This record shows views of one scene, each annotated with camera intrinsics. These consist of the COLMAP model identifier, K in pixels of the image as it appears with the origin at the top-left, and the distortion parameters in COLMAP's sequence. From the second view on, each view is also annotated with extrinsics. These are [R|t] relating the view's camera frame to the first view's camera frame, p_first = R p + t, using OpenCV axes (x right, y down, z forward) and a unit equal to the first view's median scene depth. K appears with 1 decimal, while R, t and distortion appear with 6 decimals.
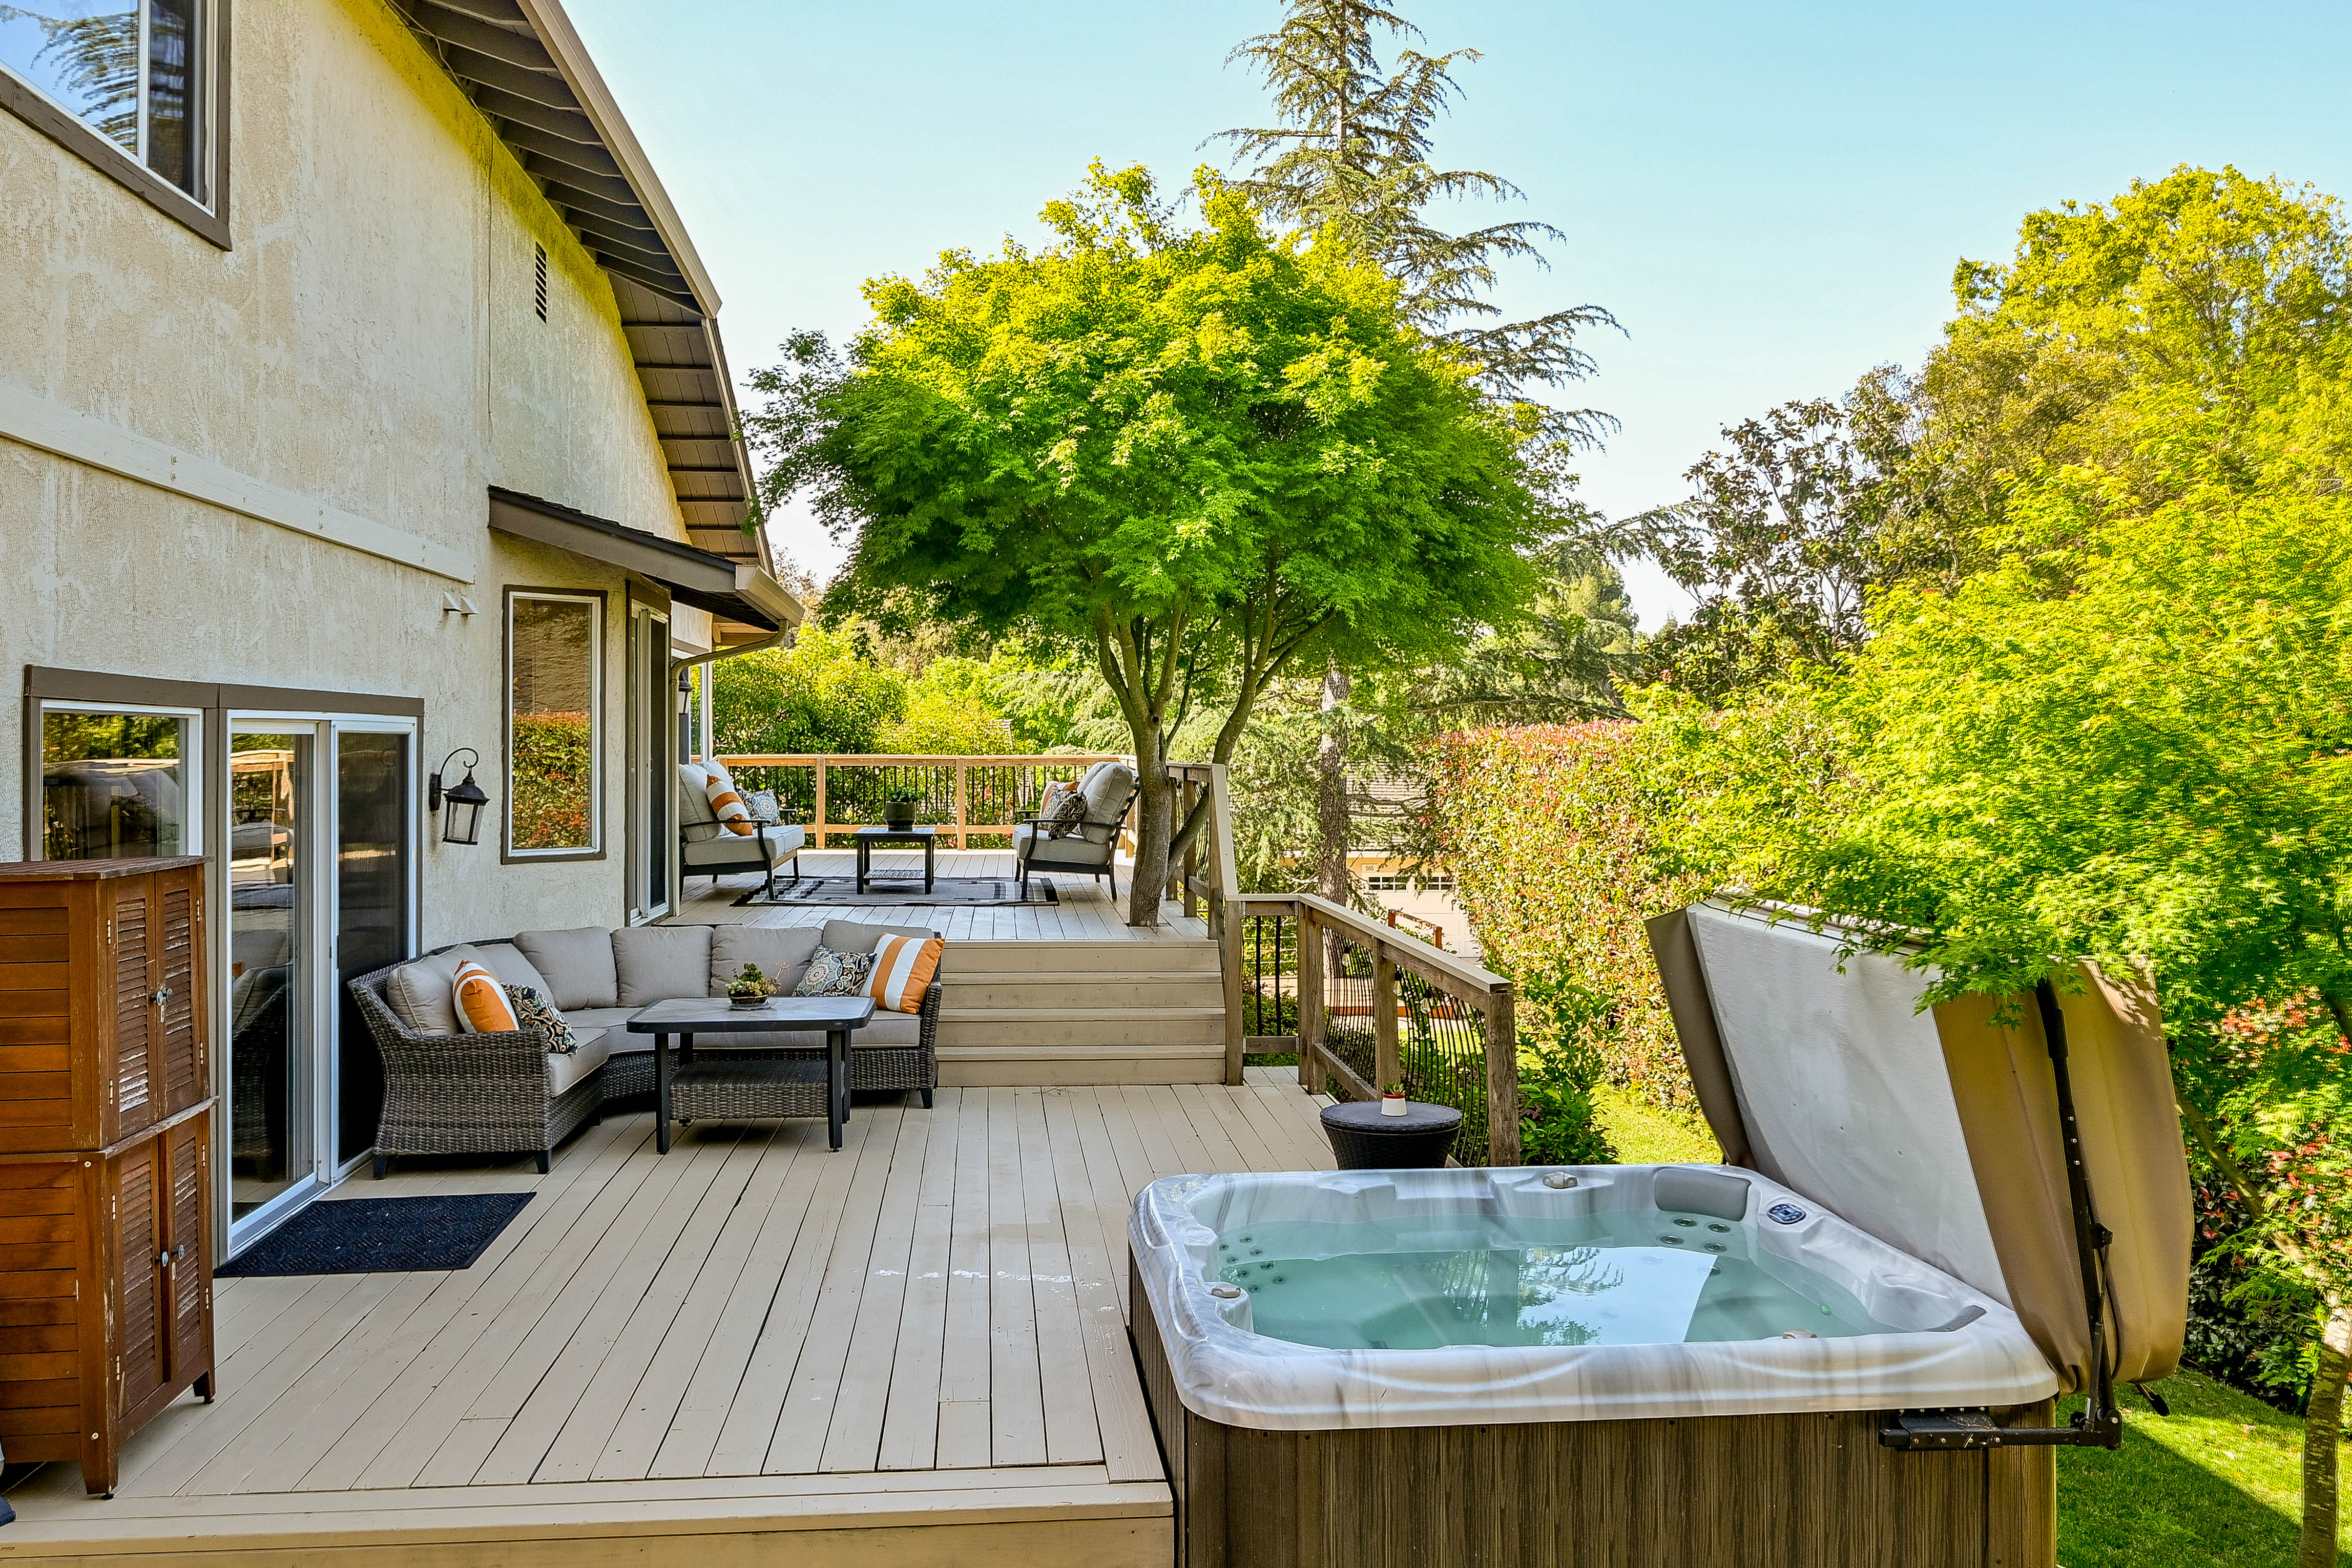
lens RADIAL K [[1952.3, 0, 1168.3], [0, 1952.3, 769.4], [0, 0, 1]] dist [-0.016374, -0.011374]
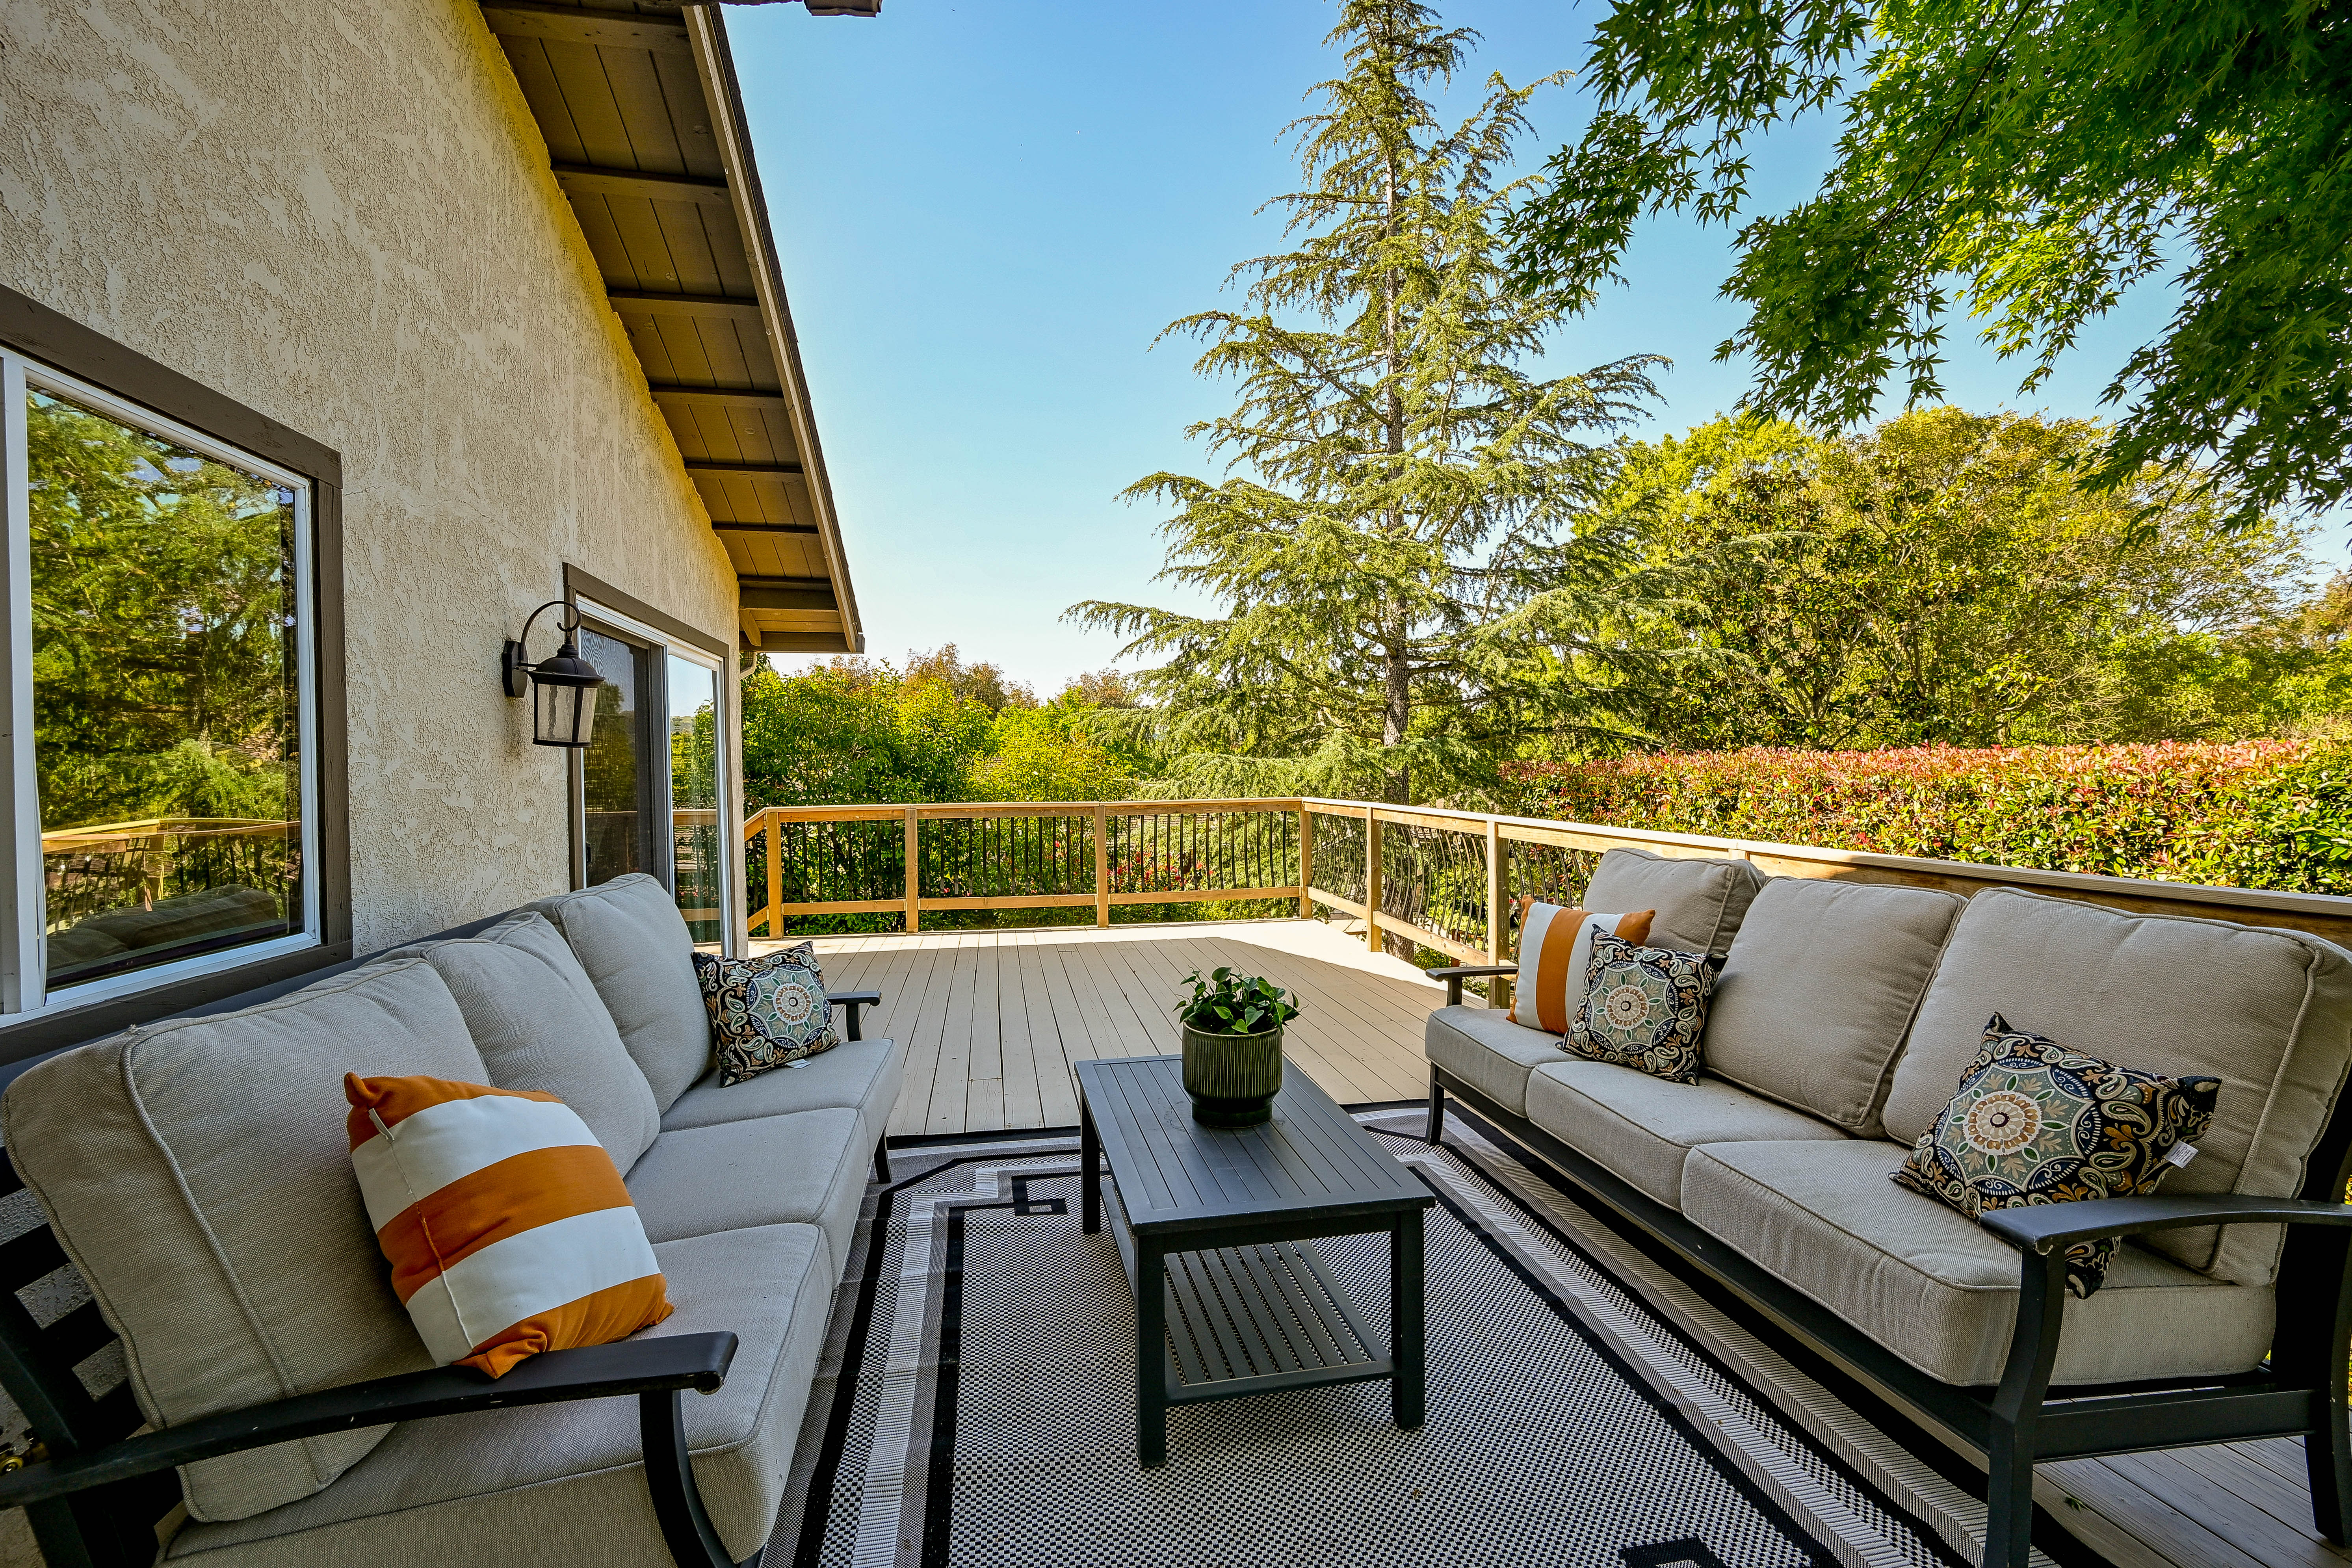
lens RADIAL K [[1005.0, 0, 1193.5], [0, 1005.0, 782.5], [0, 0, 1]] dist [-0.001361, 0.000449]
pose [[0.993156, -0.015947, 0.115703, -0.406764], [0.015445, 0.999867, 0.005237, -0.057413], [-0.115771, -0.003414, 0.993270, 2.150250]]
